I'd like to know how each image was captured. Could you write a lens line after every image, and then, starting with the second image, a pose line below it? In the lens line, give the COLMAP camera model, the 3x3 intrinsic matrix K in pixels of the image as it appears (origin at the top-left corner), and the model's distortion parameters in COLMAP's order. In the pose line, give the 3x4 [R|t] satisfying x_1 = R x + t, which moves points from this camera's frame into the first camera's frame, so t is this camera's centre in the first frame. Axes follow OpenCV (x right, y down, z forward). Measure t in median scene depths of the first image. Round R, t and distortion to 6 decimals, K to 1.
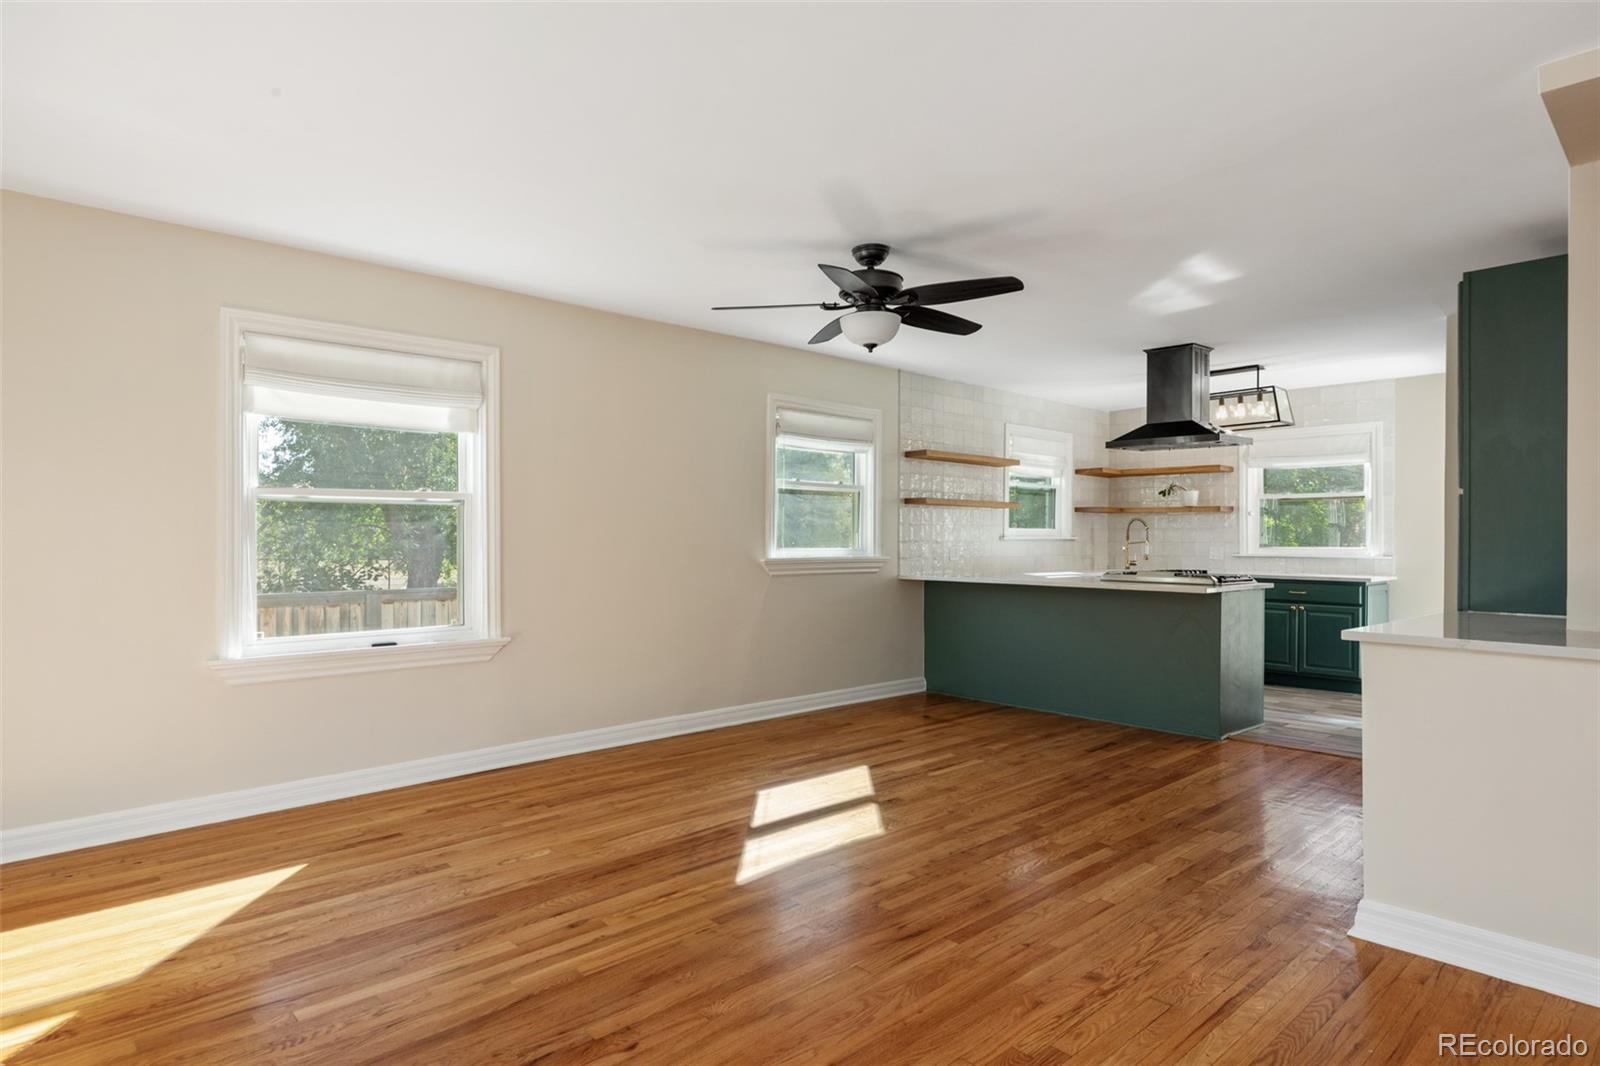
lens RADIAL K [[864.7, 0, 822.6], [0, 864.7, 537.1], [0, 0, 1]] dist [0.003380, 0.003858]
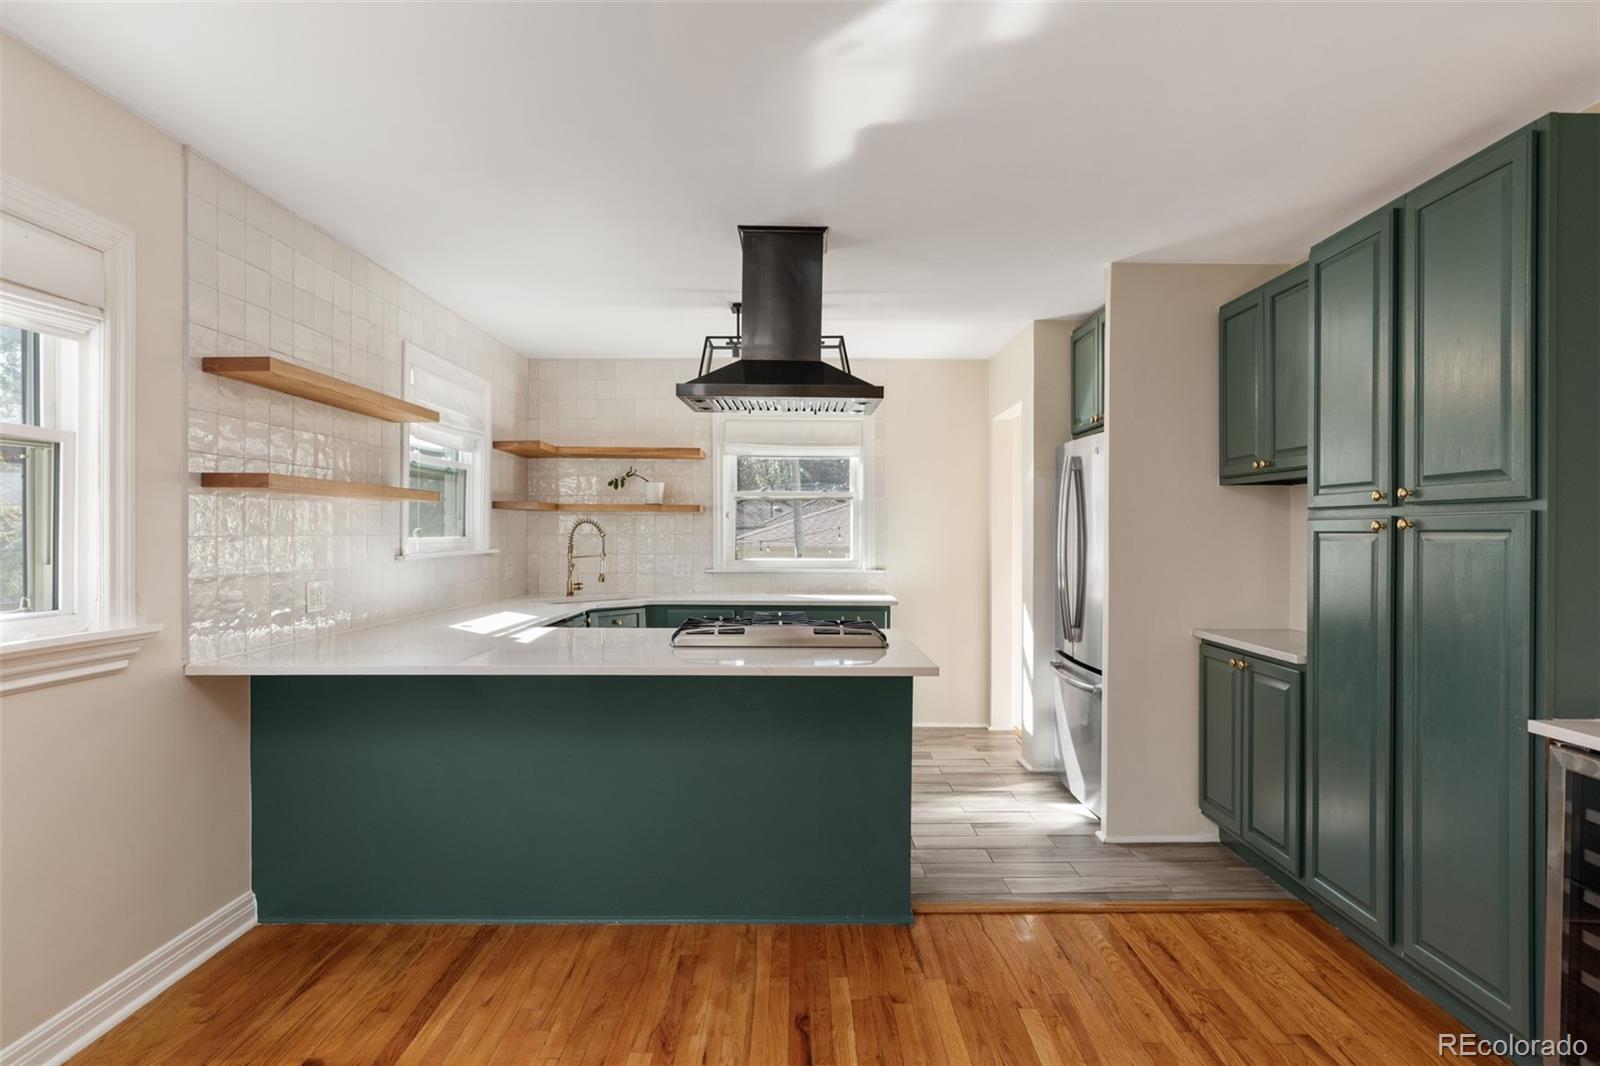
lens RADIAL K [[864.7, 0, 808.5], [0, 864.7, 537.2], [0, 0, 1]] dist [0.003380, 0.003858]
pose [[0.687513, -0.005296, 0.726153, -0.007057], [-0.006499, 0.999888, 0.013446, -0.035895], [-0.726143, -0.013964, 0.687402, 0.819896]]
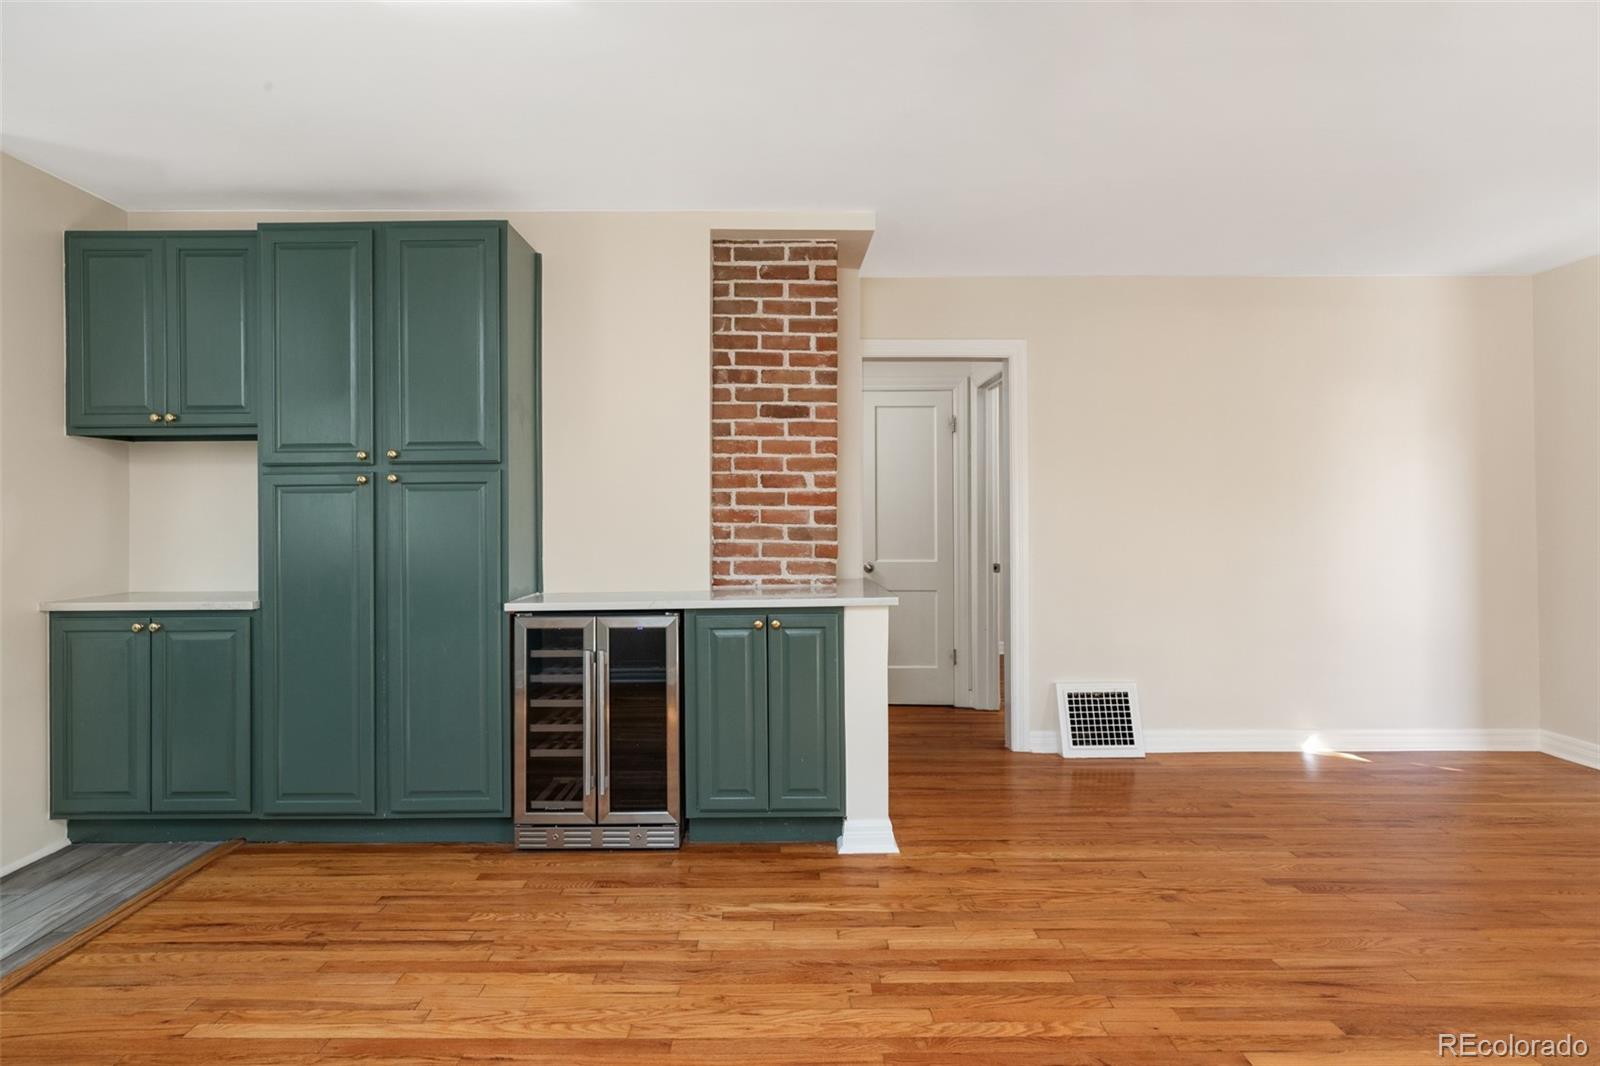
lens RADIAL K [[864.7, 0, 771.1], [0, 864.7, 506.9], [0, 0, 1]] dist [0.003380, 0.003858]
pose [[-0.713537, 0.007909, 0.700573, -0.071508], [0.000452, 0.999941, -0.010829, -0.006584], [-0.700618, -0.007410, -0.713498, 1.236059]]
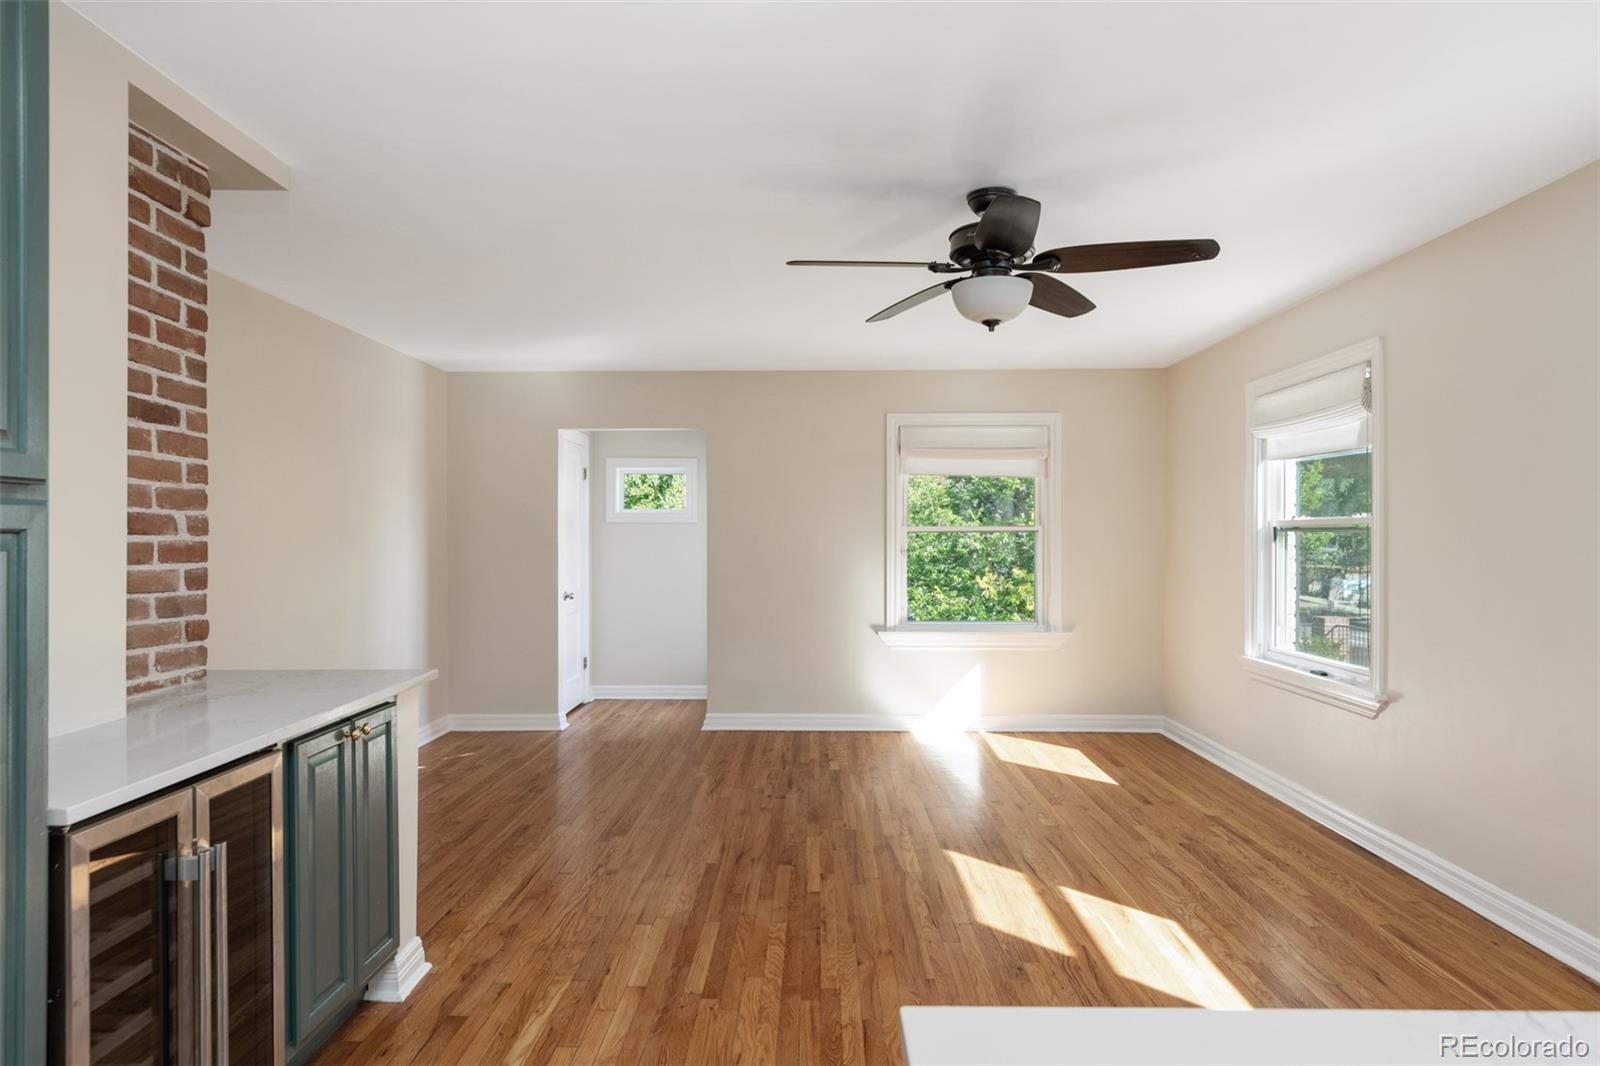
lens RADIAL K [[944.5, 0, 804.7], [0, 944.5, 539.6], [0, 0, 1]] dist [0.019845, 0.000915]
pose [[-0.702390, 0.000301, -0.711792, 0.684830], [0.001073, 0.999999, -0.000637, -0.032125], [0.711791, -0.001211, -0.702390, 1.317318]]
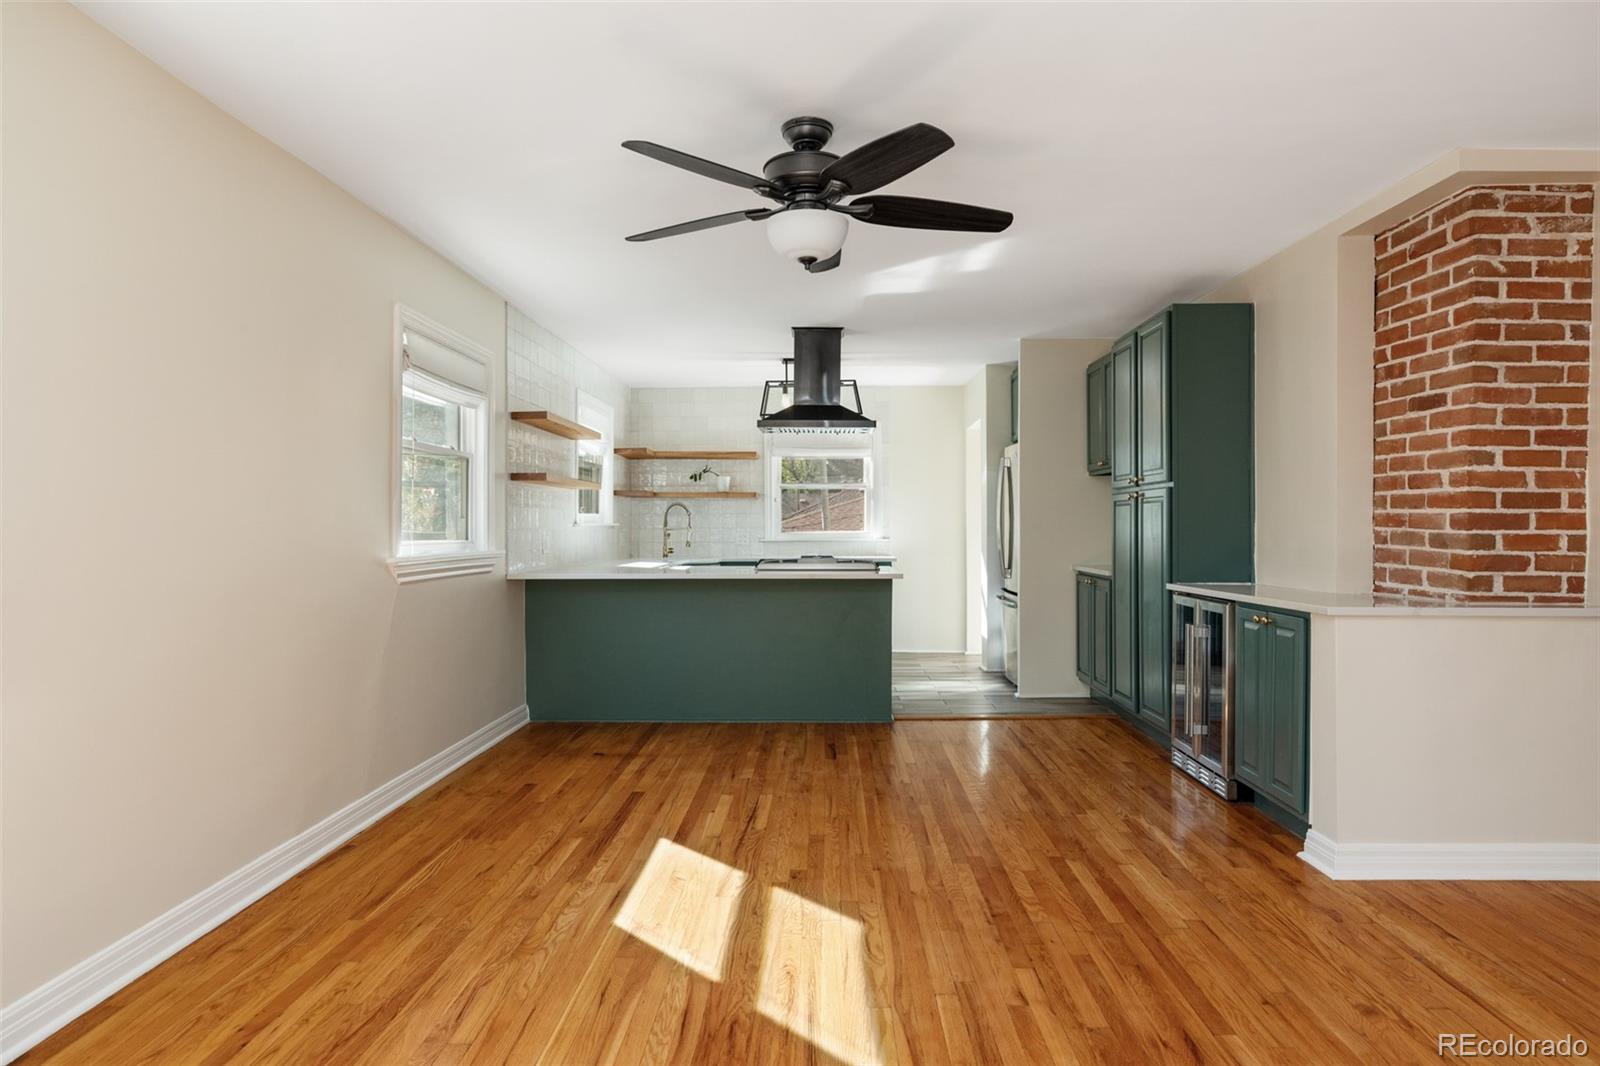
lens RADIAL K [[864.7, 0, 820.6], [0, 864.7, 531.8], [0, 0, 1]] dist [0.003380, 0.003858]
pose [[0.699371, -0.008995, 0.714703, -0.414740], [-0.001472, 0.999901, 0.014024, -0.006516], [-0.714758, -0.010860, 0.699288, 0.430367]]
